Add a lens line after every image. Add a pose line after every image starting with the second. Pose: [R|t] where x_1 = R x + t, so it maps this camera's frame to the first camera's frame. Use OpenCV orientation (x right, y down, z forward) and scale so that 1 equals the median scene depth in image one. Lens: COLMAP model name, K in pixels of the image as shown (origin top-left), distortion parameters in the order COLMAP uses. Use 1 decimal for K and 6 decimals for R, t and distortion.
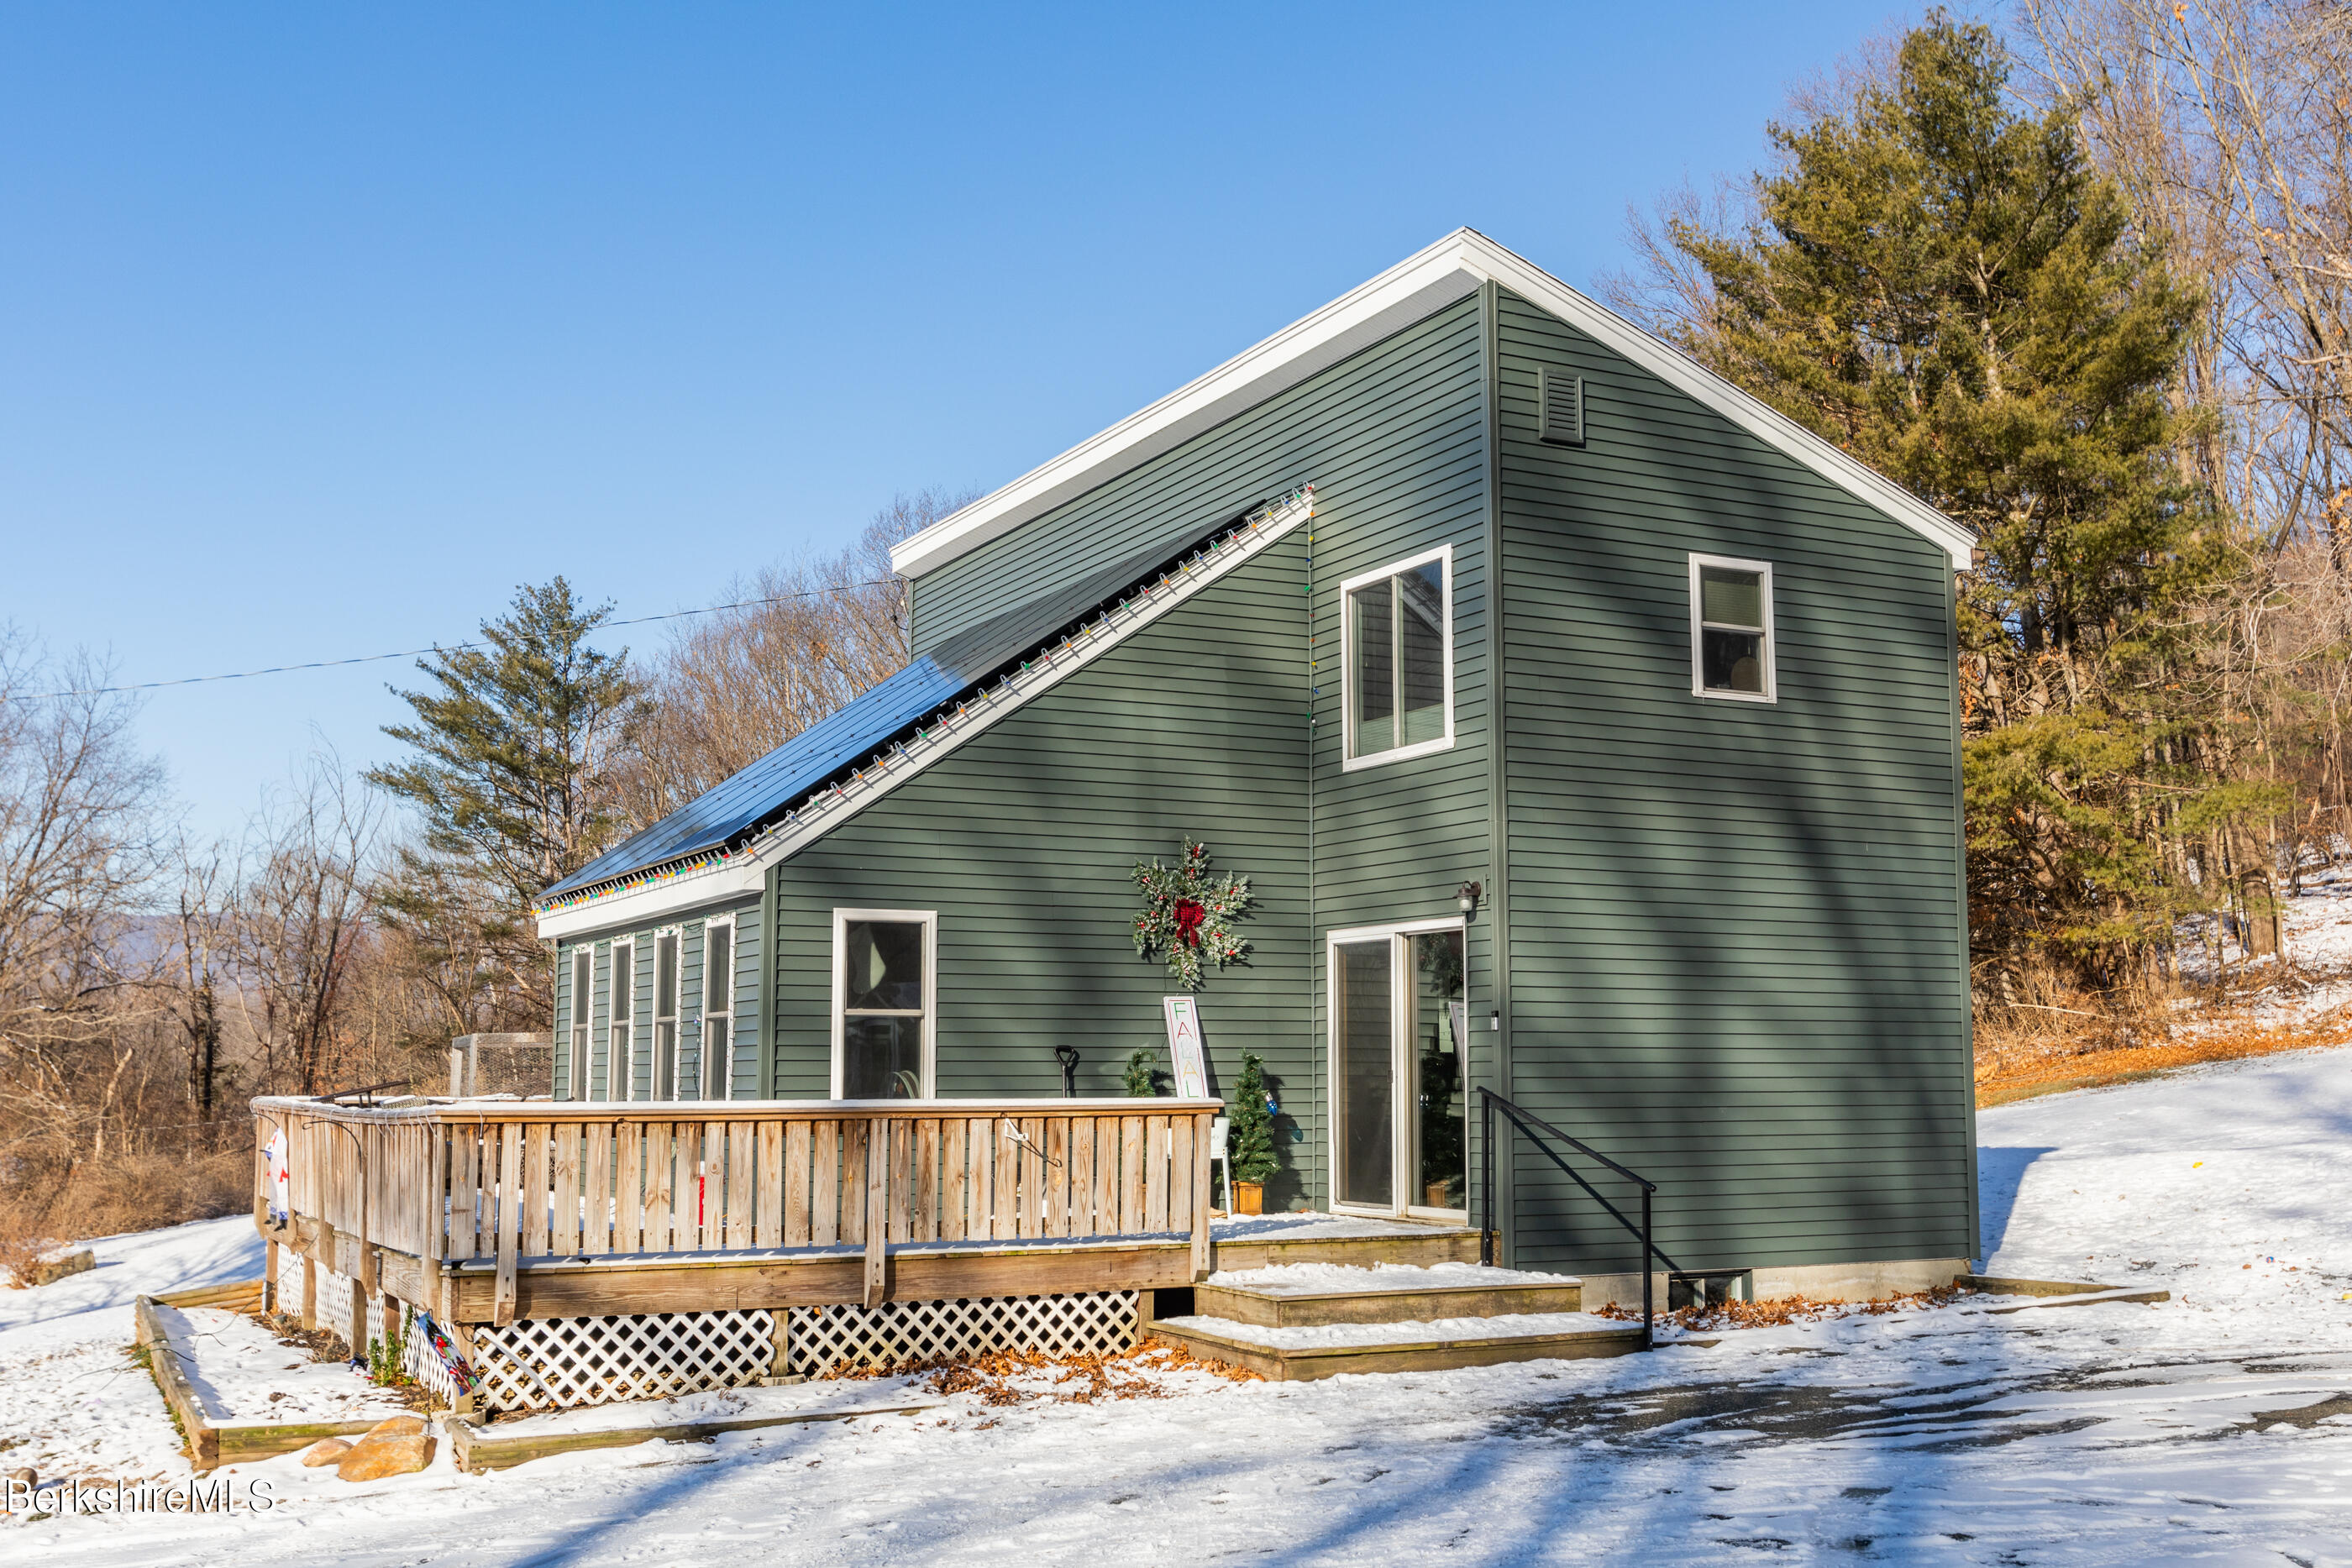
lens RADIAL K [[2307.1, 0, 1182.2], [0, 2307.1, 789.6], [0, 0, 1]] dist [0.003583, 0.009101]
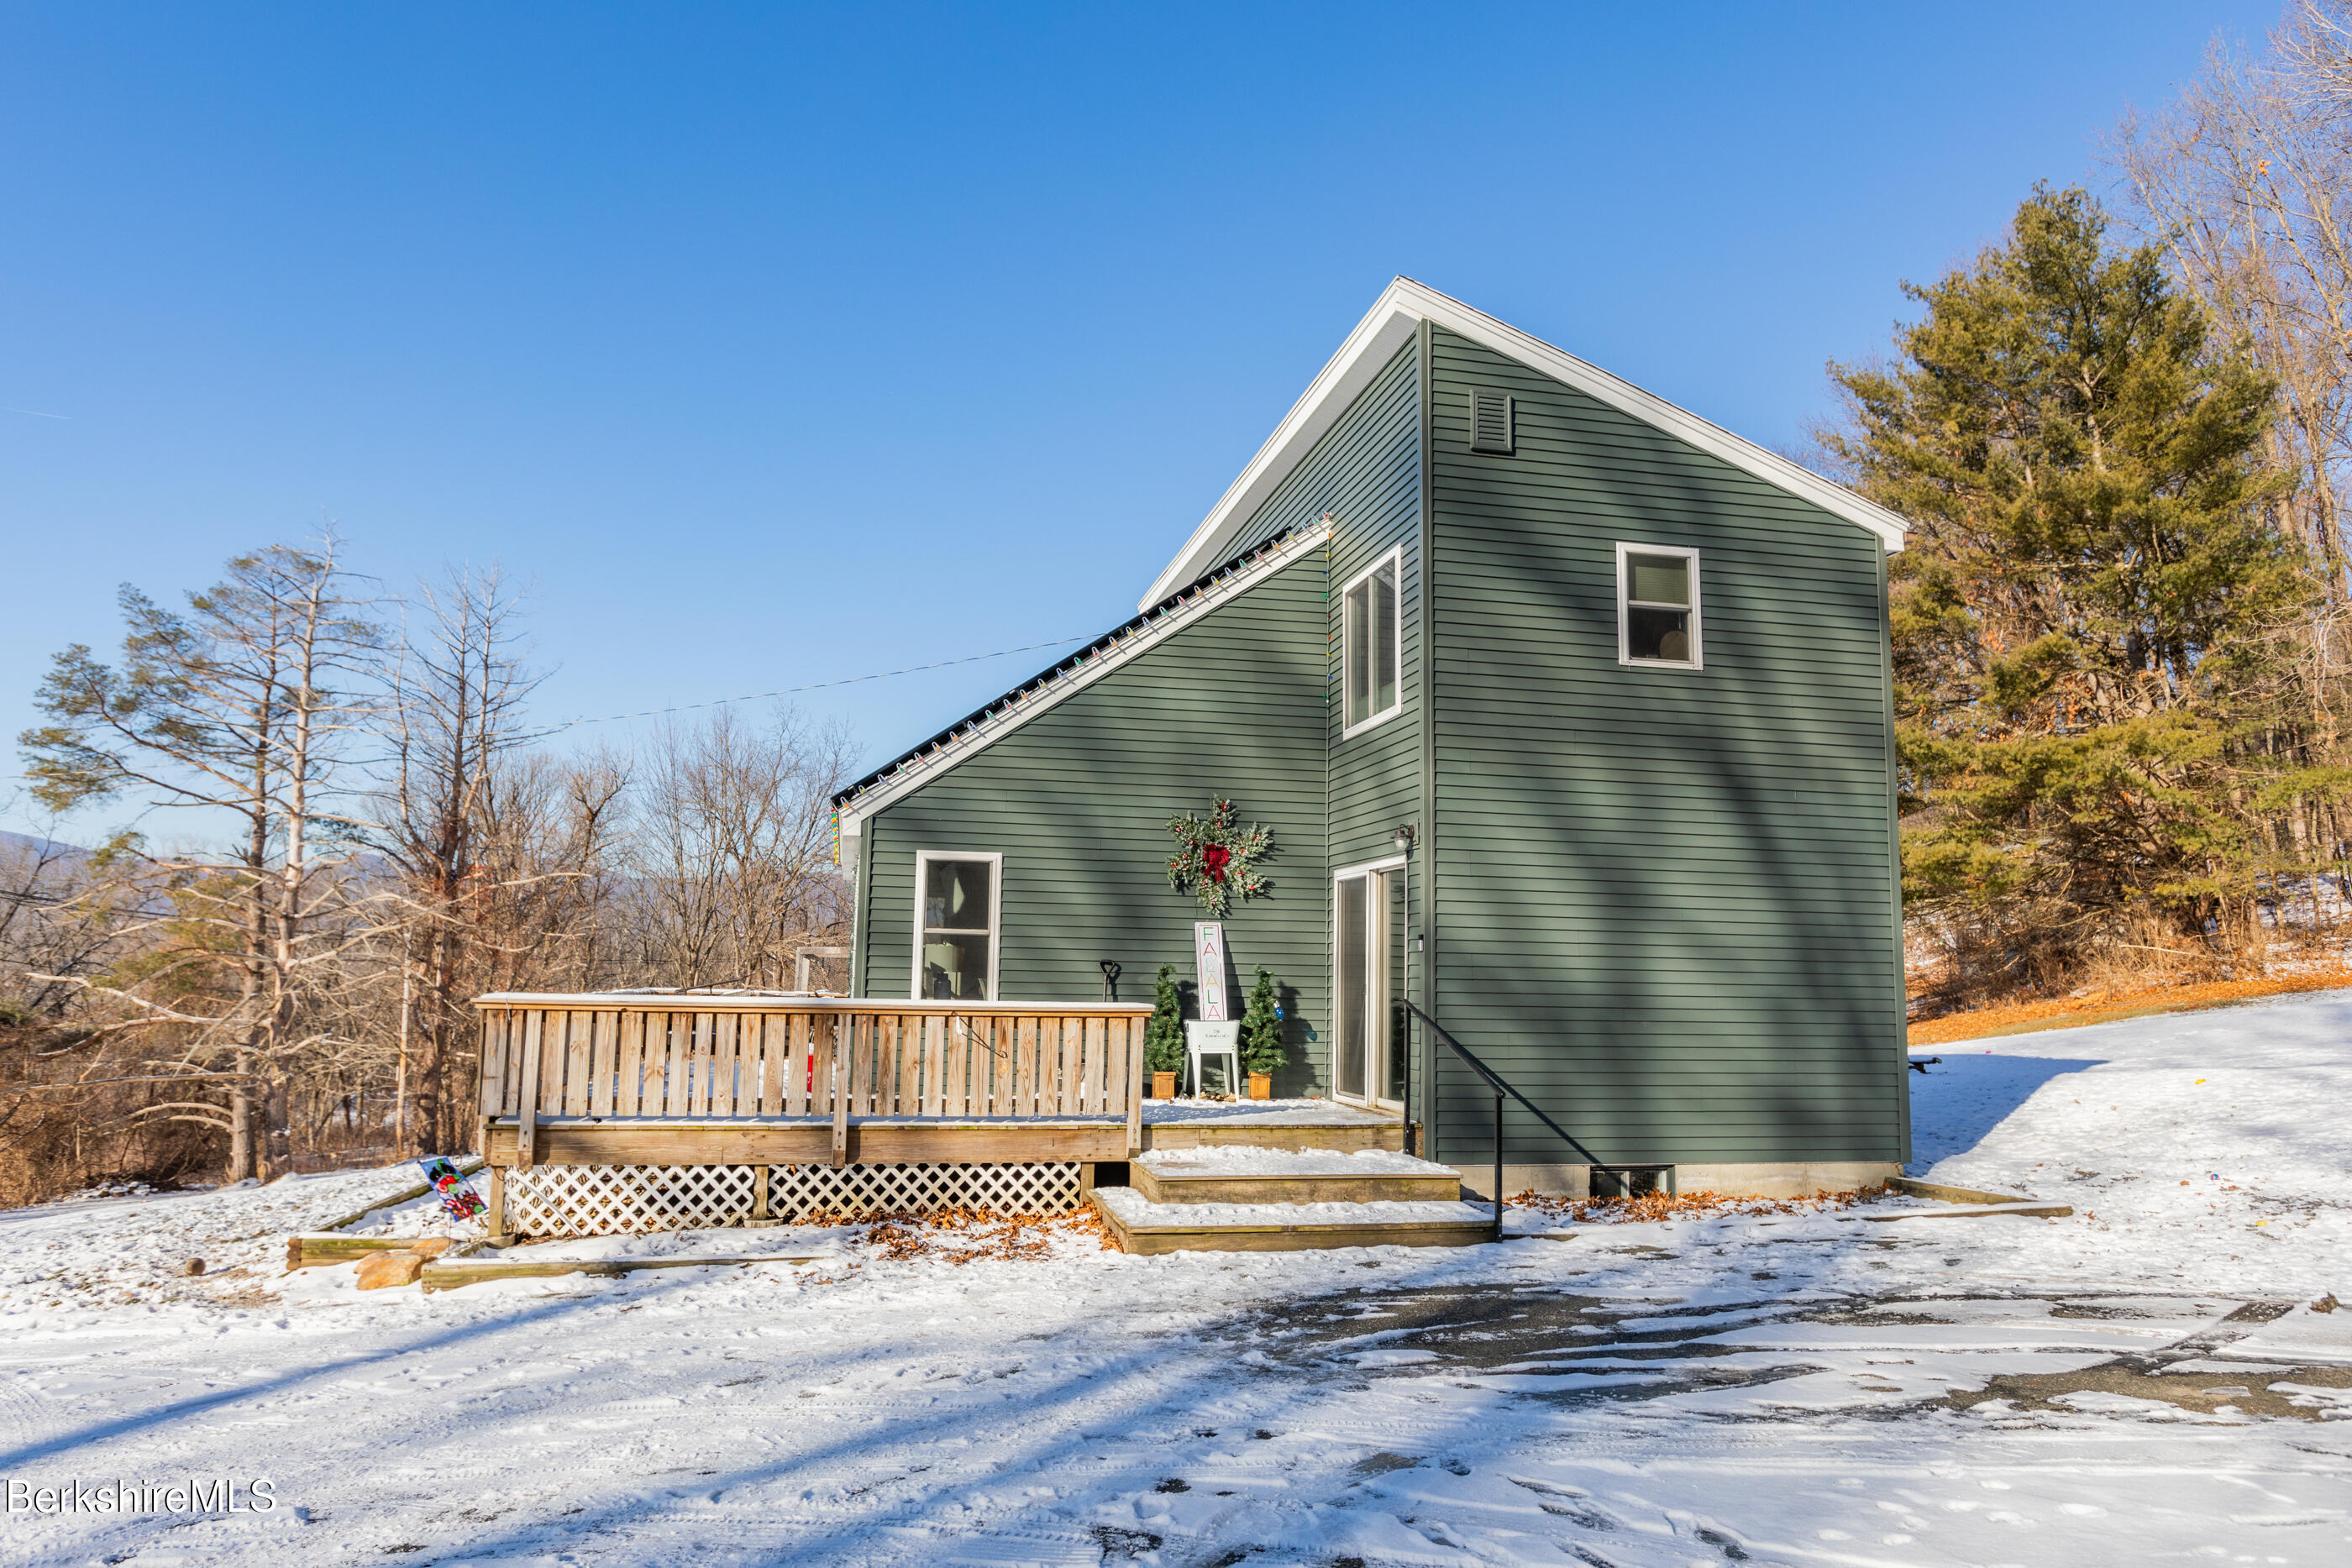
lens RADIAL K [[1475.8, 0, 1176.0], [0, 1475.8, 784.0], [0, 0, 1]] dist [-0.022142, 0.023402]
pose [[0.965801, -0.015759, -0.258807, 0.196255], [0.012383, 0.999816, -0.014670, 0.027228], [0.258990, 0.010964, 0.965818, 0.230172]]
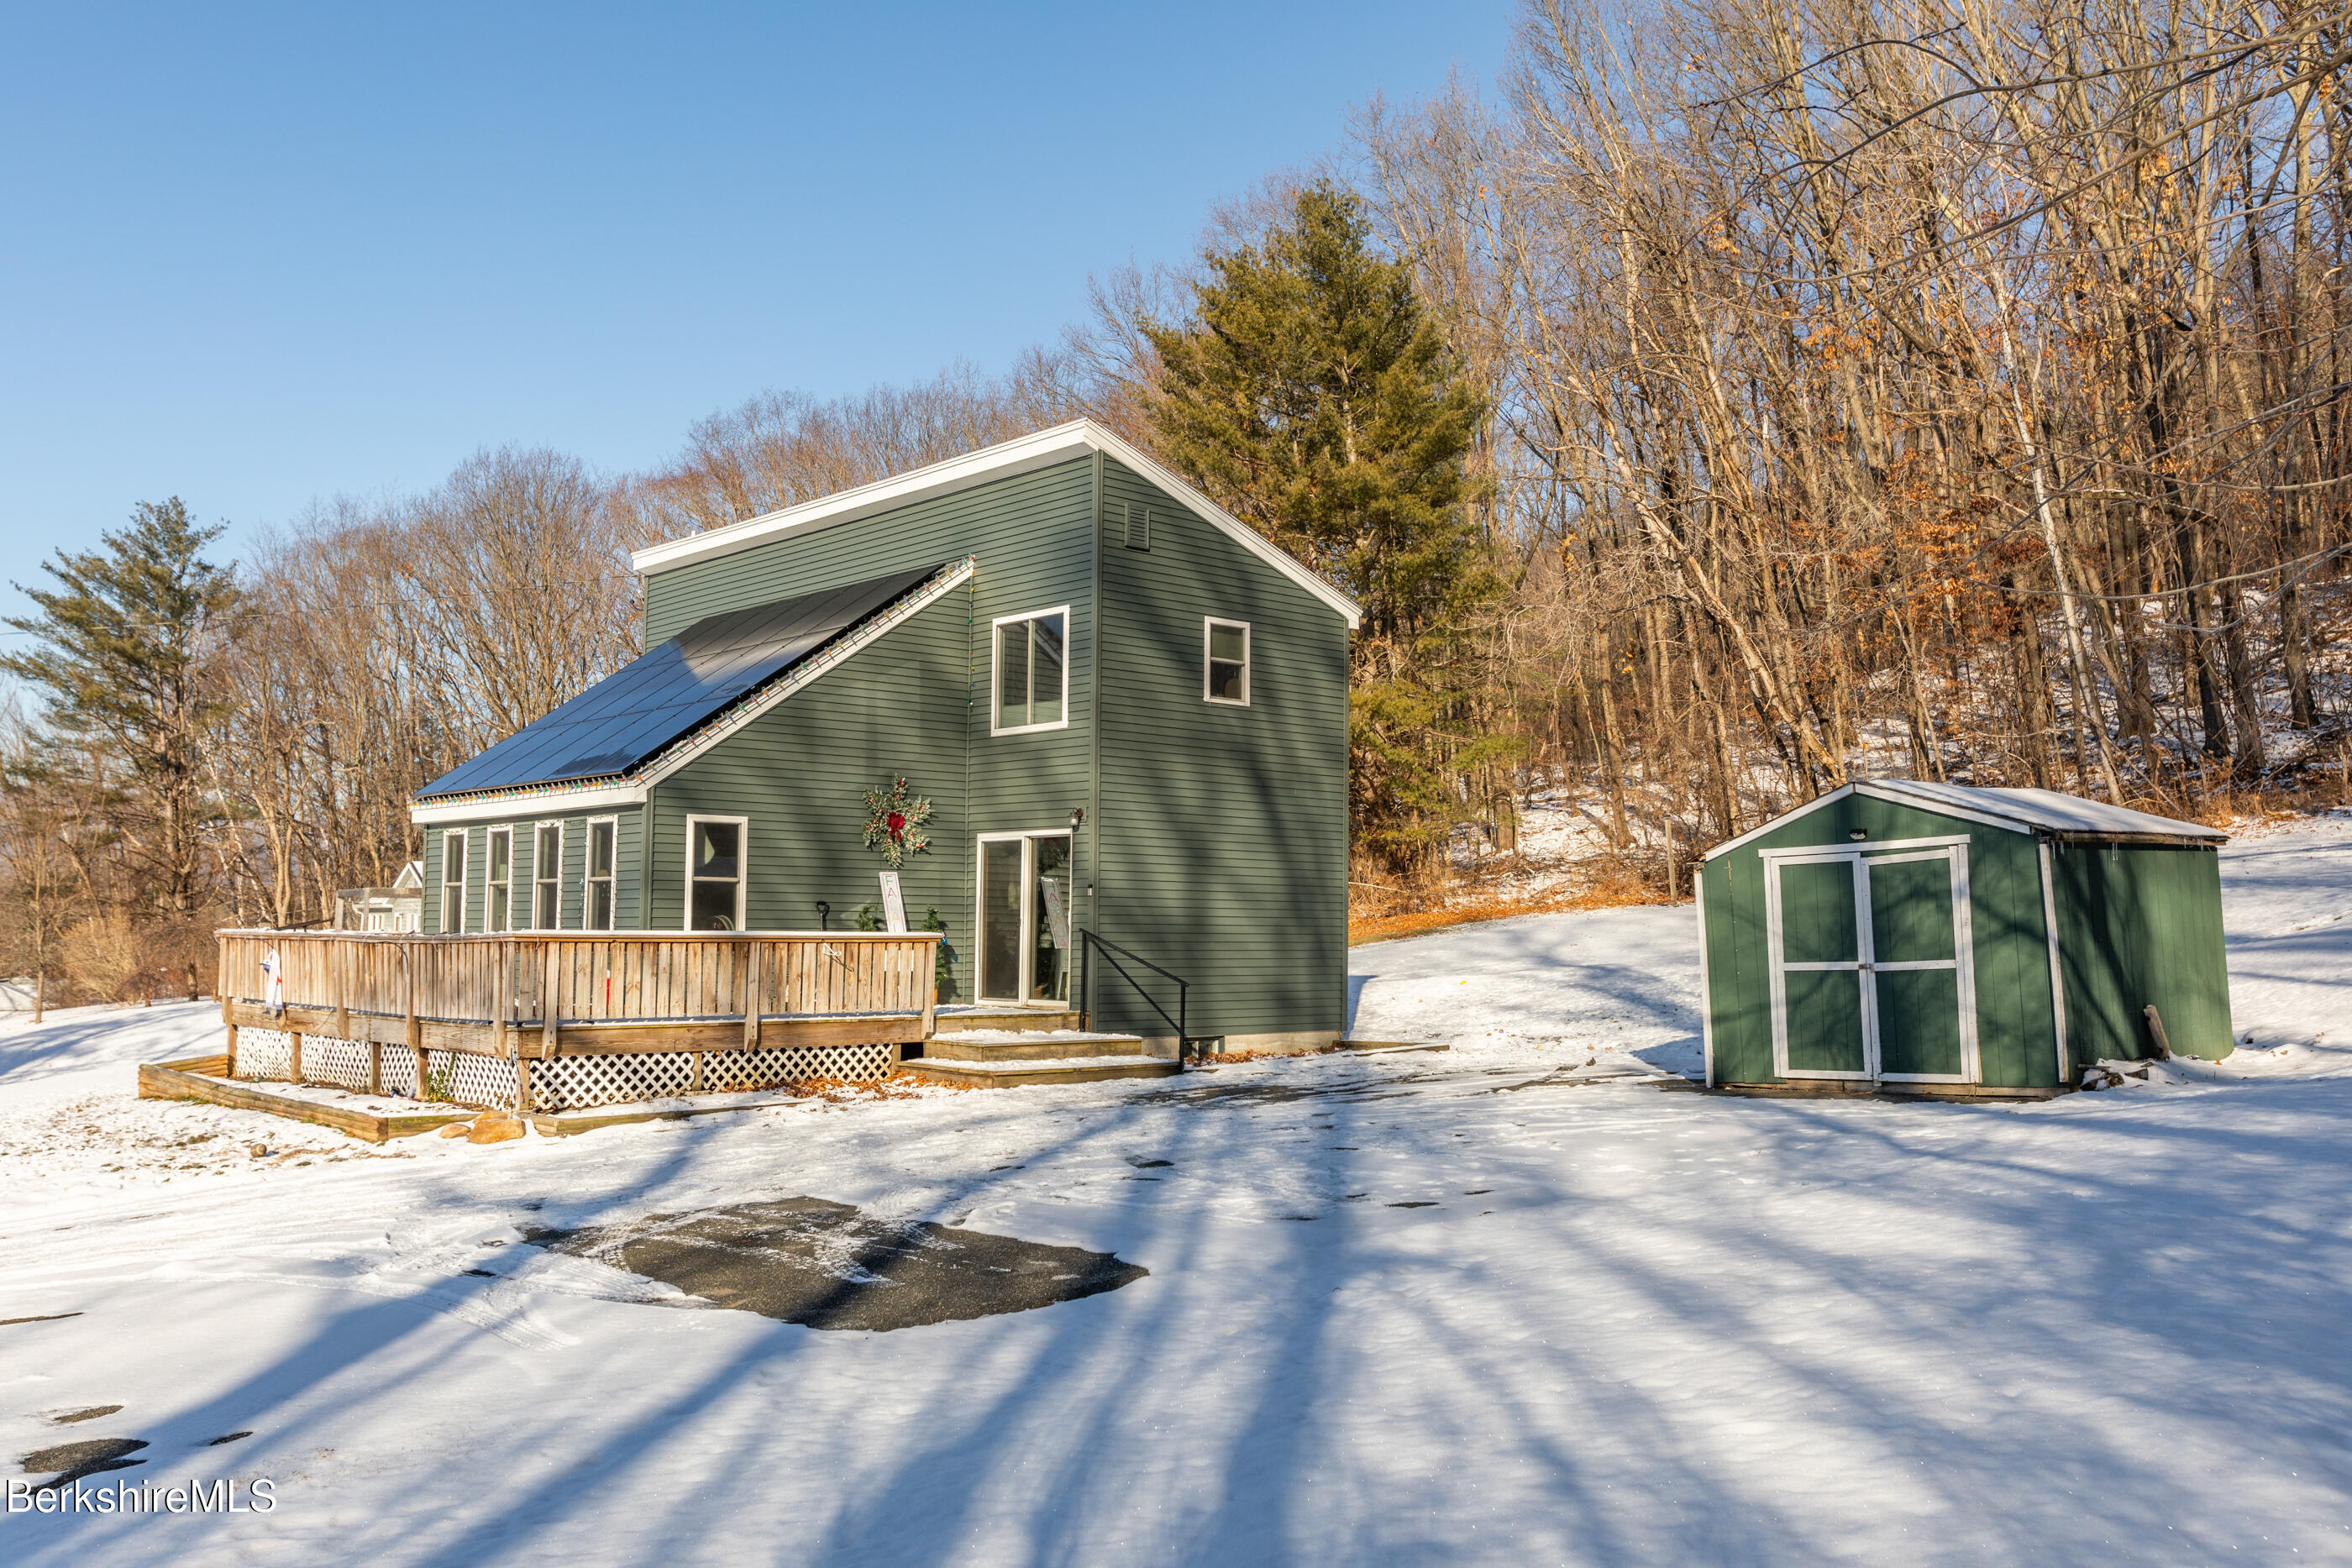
lens RADIAL K [[1883.5, 0, 1142.2], [0, 1883.5, 785.2], [0, 0, 1]] dist [-0.001907, 0.001022]
pose [[0.969509, 0.028232, 0.243422, -0.157665], [-0.039416, 0.998373, 0.041197, -0.033850], [-0.241863, -0.049536, 0.969045, -0.333387]]
